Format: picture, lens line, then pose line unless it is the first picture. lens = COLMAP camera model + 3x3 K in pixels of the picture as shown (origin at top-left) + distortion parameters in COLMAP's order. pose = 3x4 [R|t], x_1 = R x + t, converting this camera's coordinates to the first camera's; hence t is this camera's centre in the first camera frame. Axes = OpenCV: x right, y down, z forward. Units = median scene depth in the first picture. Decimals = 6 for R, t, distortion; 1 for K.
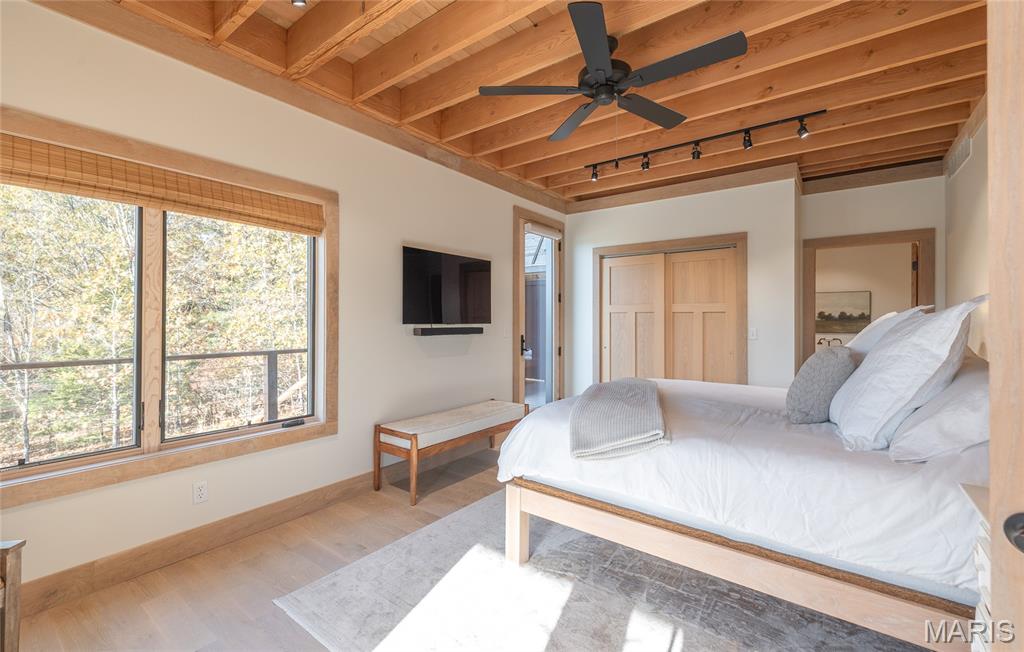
lens RADIAL K [[435.2, 0, 511.5], [0, 435.2, 320.0], [0, 0, 1]] dist [-0.002507, 0.000170]
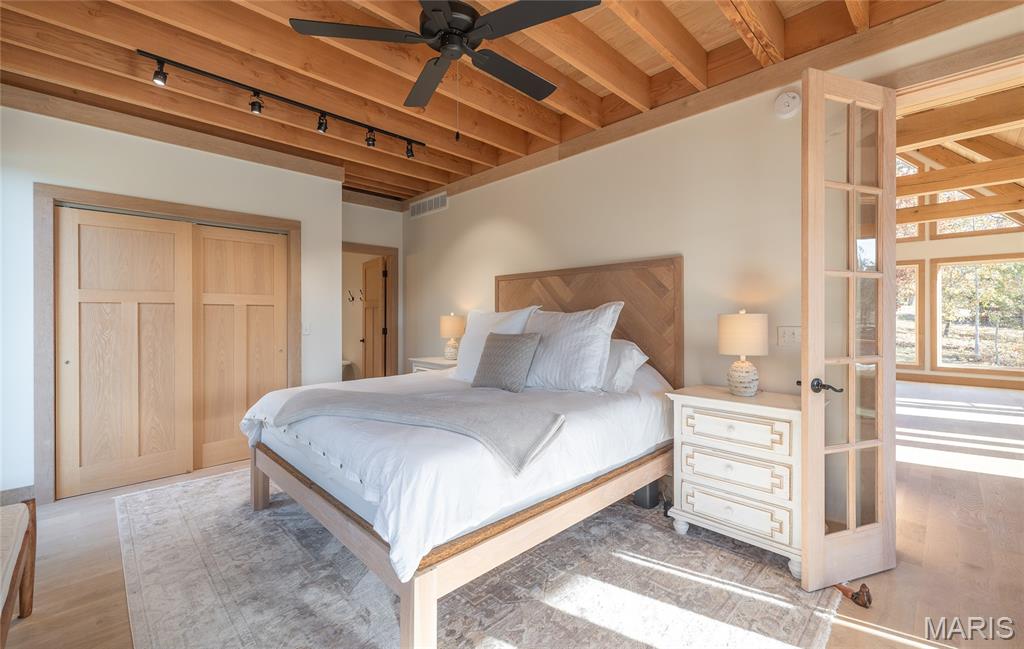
lens RADIAL K [[445.7, 0, 479.6], [0, 445.7, 317.1], [0, 0, 1]] dist [0.003523, 0.000162]
pose [[0.145817, -0.007960, 0.989280, -0.384498], [0.001217, 0.999968, 0.007867, -0.001631], [-0.989311, 0.000057, 0.145822, 0.498330]]
